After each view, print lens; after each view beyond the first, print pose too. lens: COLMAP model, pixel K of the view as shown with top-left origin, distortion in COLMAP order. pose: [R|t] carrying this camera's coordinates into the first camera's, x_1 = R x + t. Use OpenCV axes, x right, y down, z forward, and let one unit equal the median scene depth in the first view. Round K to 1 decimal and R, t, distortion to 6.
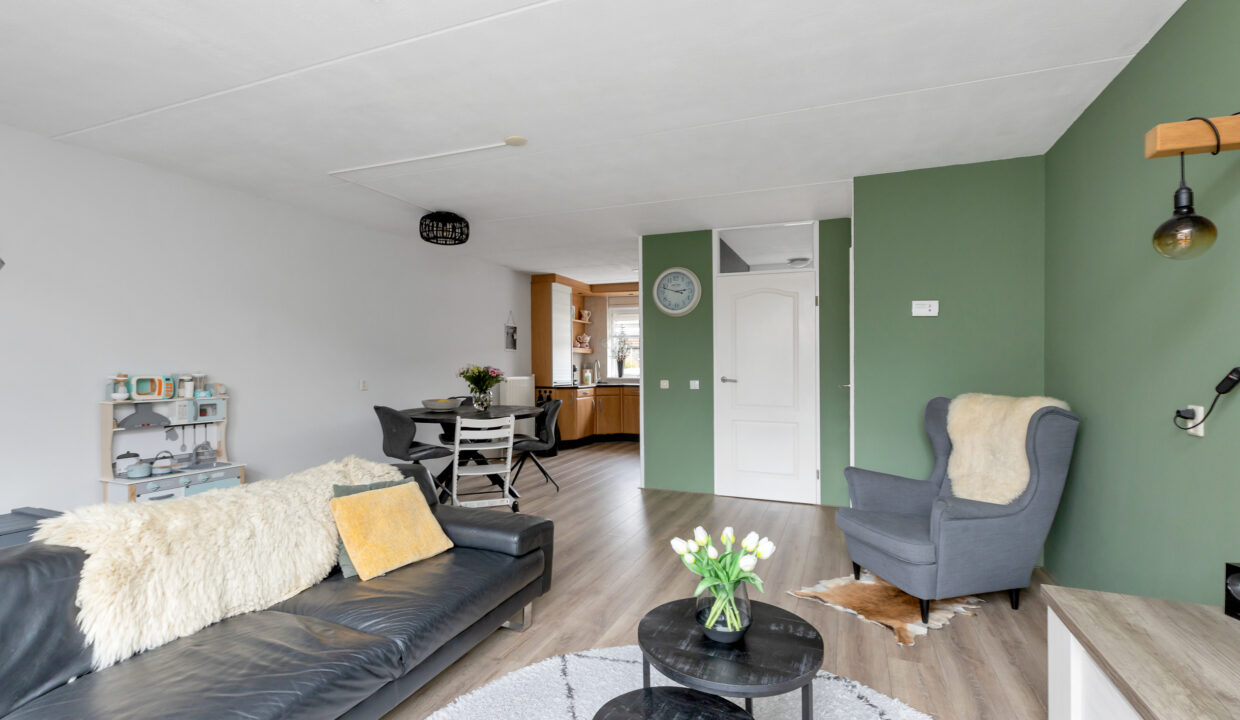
lens RADIAL K [[556.9, 0, 614.8], [0, 556.9, 361.4], [0, 0, 1]] dist [0.003572, 0.000221]
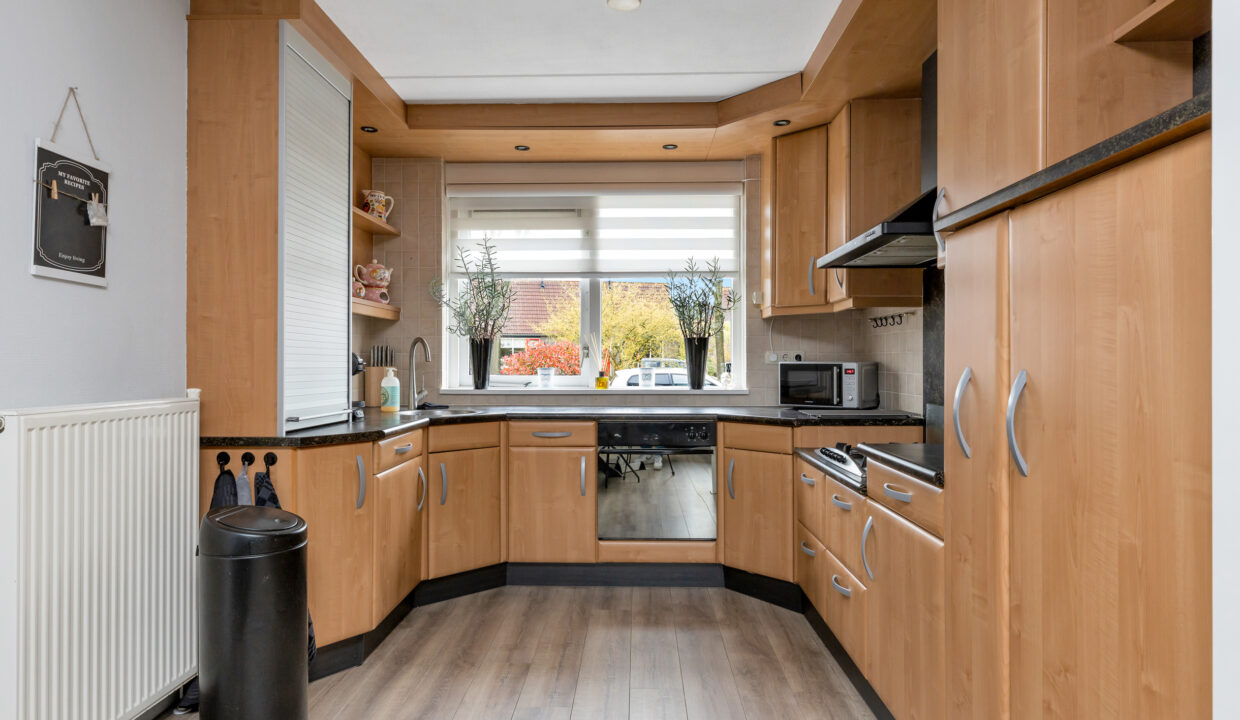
lens RADIAL K [[752.7, 0, 620.0], [0, 752.7, 360.0], [0, 0, 1]] dist [-0.002394, -0.000318]
pose [[0.940241, 0.005374, 0.340467, -0.074810], [-0.007760, 0.999954, 0.005647, 0.007017], [-0.340421, -0.007952, 0.940240, 0.566651]]
